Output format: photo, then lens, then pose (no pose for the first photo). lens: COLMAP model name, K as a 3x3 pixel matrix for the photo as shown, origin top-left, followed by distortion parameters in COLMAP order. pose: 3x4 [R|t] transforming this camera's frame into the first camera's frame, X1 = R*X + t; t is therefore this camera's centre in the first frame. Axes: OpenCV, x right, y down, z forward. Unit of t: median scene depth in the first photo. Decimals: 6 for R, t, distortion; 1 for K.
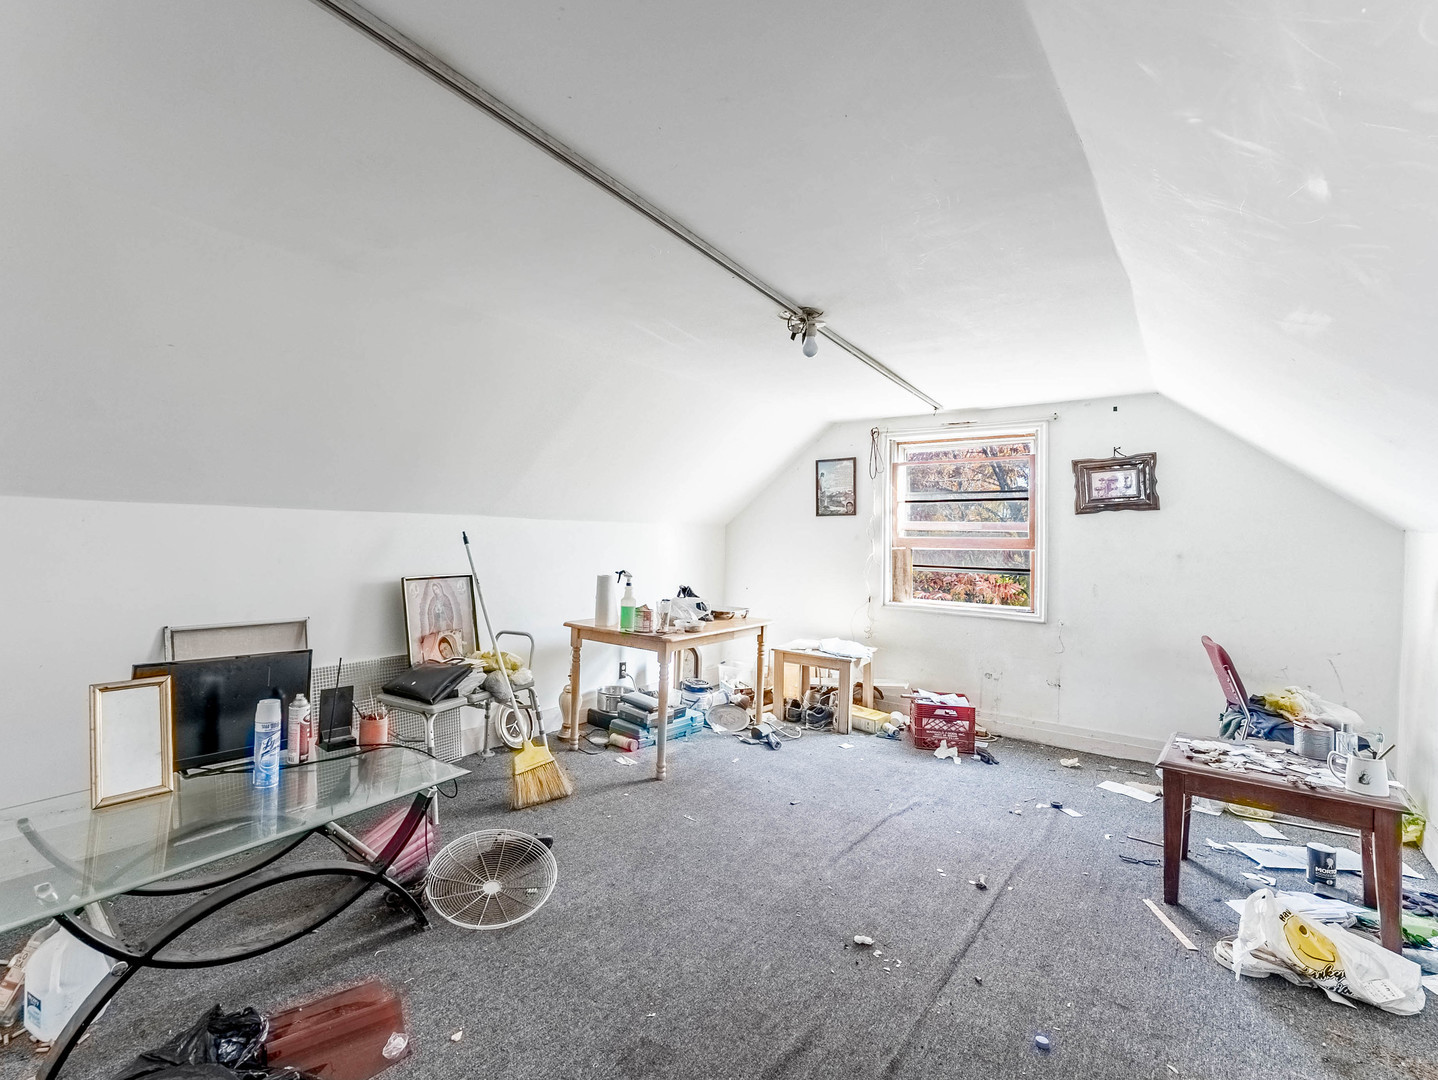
lens RADIAL K [[669.7, 0, 719.0], [0, 669.7, 540.0], [0, 0, 1]] dist [0.000009, -0.000170]
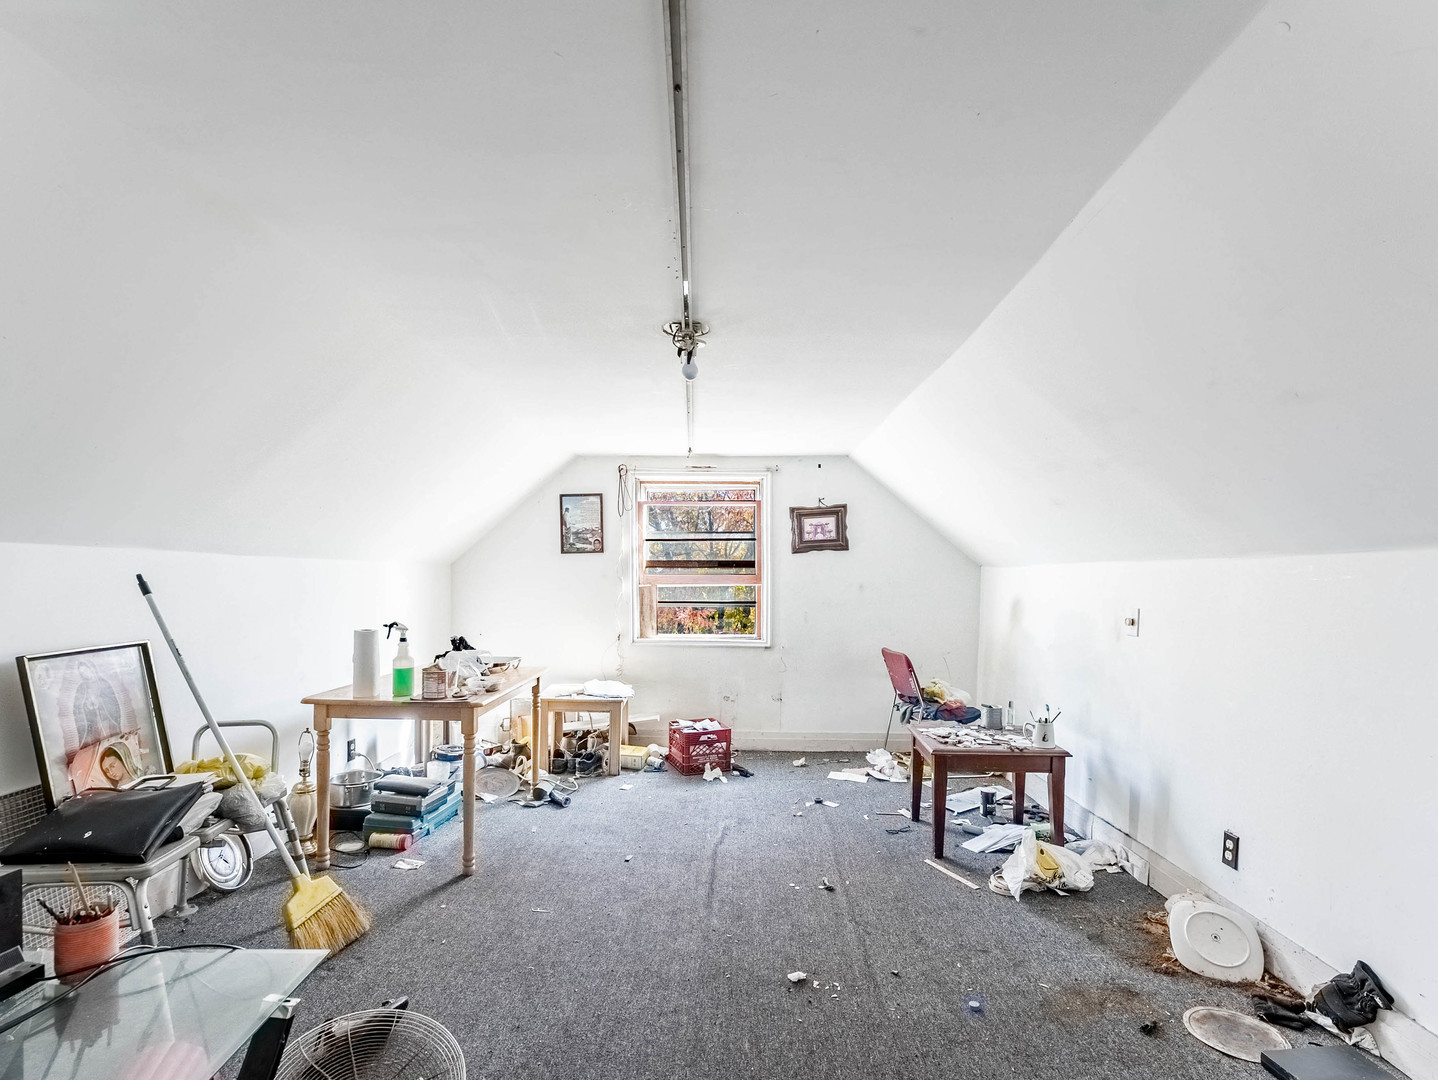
lens RADIAL K [[631.5, 0, 719.8], [0, 631.5, 601.7], [0, 0, 1]] dist [0.000551, 0.000004]
pose [[0.820832, -0.036978, 0.569971, -0.223635], [0.014846, 0.998946, 0.043427, -0.003868], [-0.570976, -0.027184, 0.820516, 0.170726]]
